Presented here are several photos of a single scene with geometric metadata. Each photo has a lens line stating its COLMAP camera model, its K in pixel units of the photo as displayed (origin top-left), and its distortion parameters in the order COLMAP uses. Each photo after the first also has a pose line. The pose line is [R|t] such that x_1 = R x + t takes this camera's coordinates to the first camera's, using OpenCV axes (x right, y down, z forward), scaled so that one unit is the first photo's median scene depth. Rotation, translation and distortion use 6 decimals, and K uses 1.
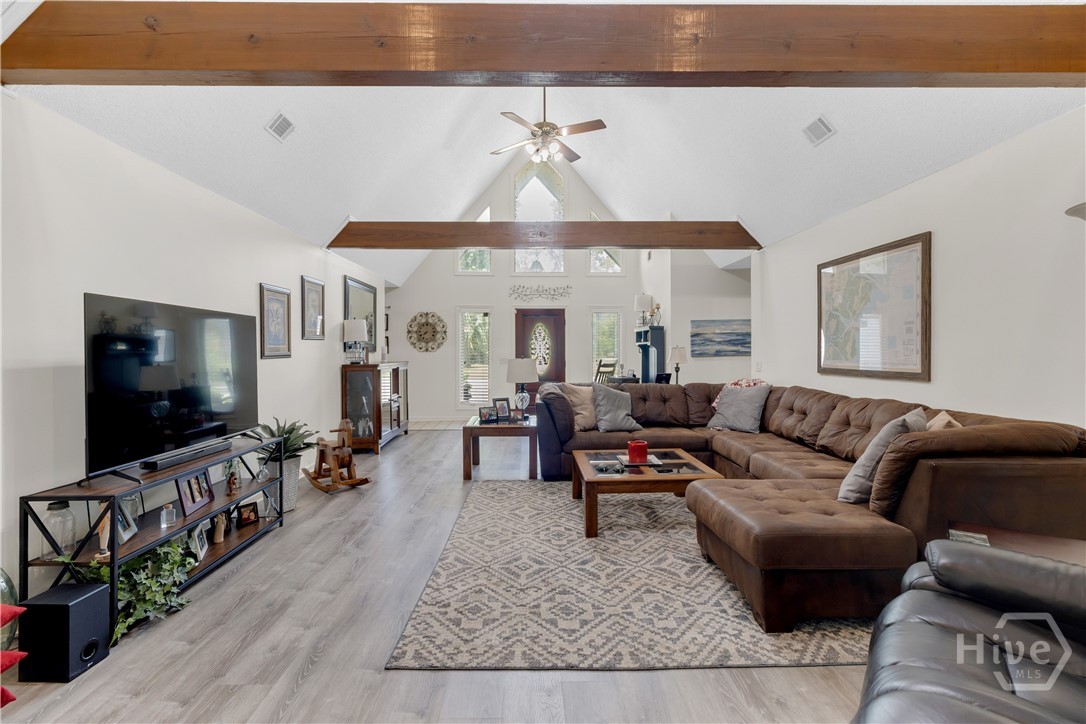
lens RADIAL K [[501.2, 0, 536.6], [0, 501.2, 351.2], [0, 0, 1]] dist [0.000477, 0.000641]
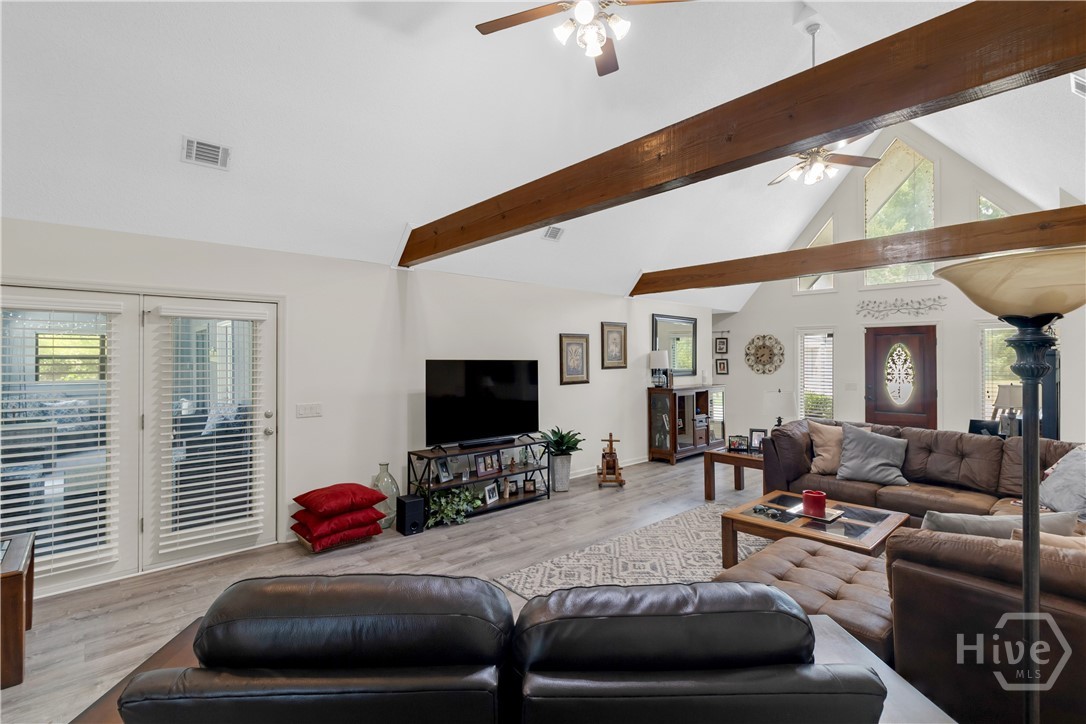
lens RADIAL K [[501.2, 0, 536.6], [0, 501.2, 351.2], [0, 0, 1]] dist [0.000477, 0.000641]
pose [[0.653025, -0.008569, -0.757288, 0.543389], [-0.002560, 0.999905, -0.013521, -0.066434], [0.757332, 0.010769, 0.652941, -0.015332]]
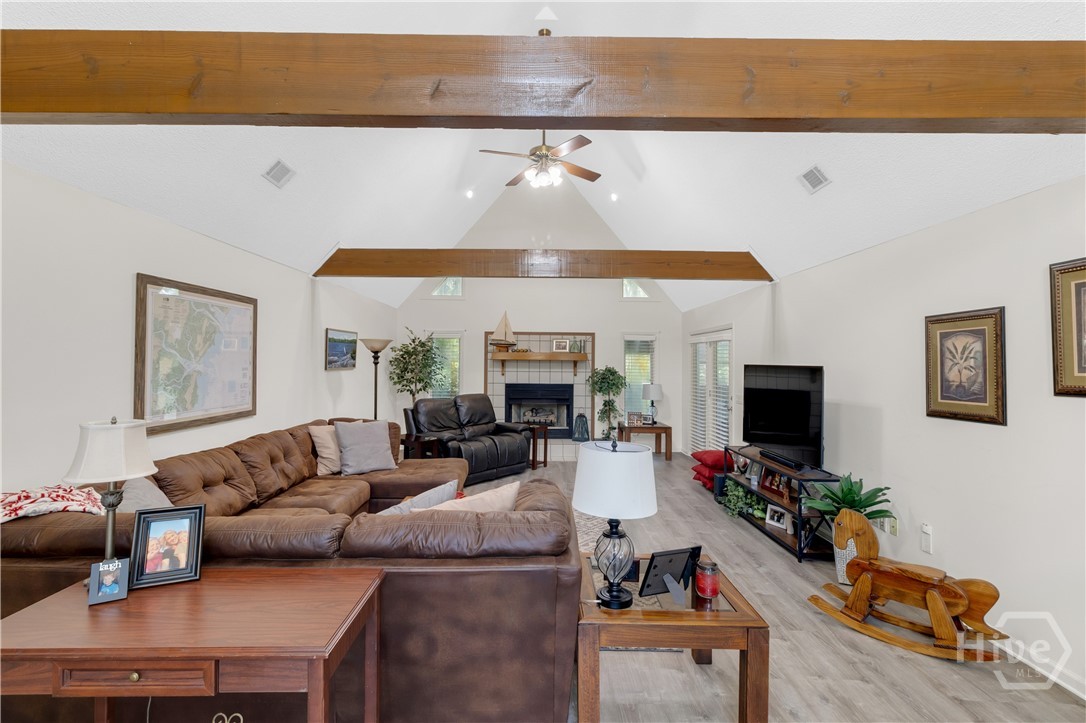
lens RADIAL K [[501.2, 0, 536.6], [0, 501.2, 350.7], [0, 0, 1]] dist [0.000477, 0.000641]
pose [[-0.999958, -0.005709, 0.007131, 0.039888], [-0.005858, 0.999760, -0.021102, -0.066692], [-0.007009, -0.021143, -0.999752, 1.847188]]
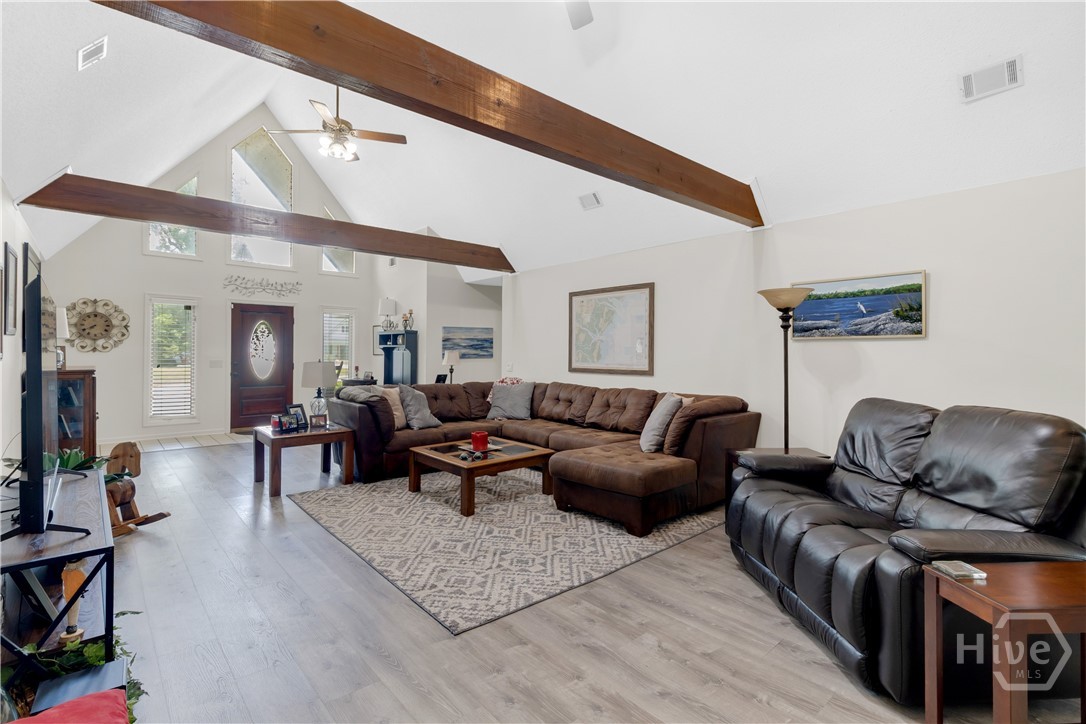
lens RADIAL K [[508.6, 0, 536.9], [0, 508.6, 350.5], [0, 0, 1]] dist [-0.000728, 0.000367]
pose [[0.766282, 0.010987, 0.642411, -0.441179], [-0.009294, 0.999939, -0.006016, -0.006119], [-0.642437, -0.001360, 0.766337, -0.005337]]
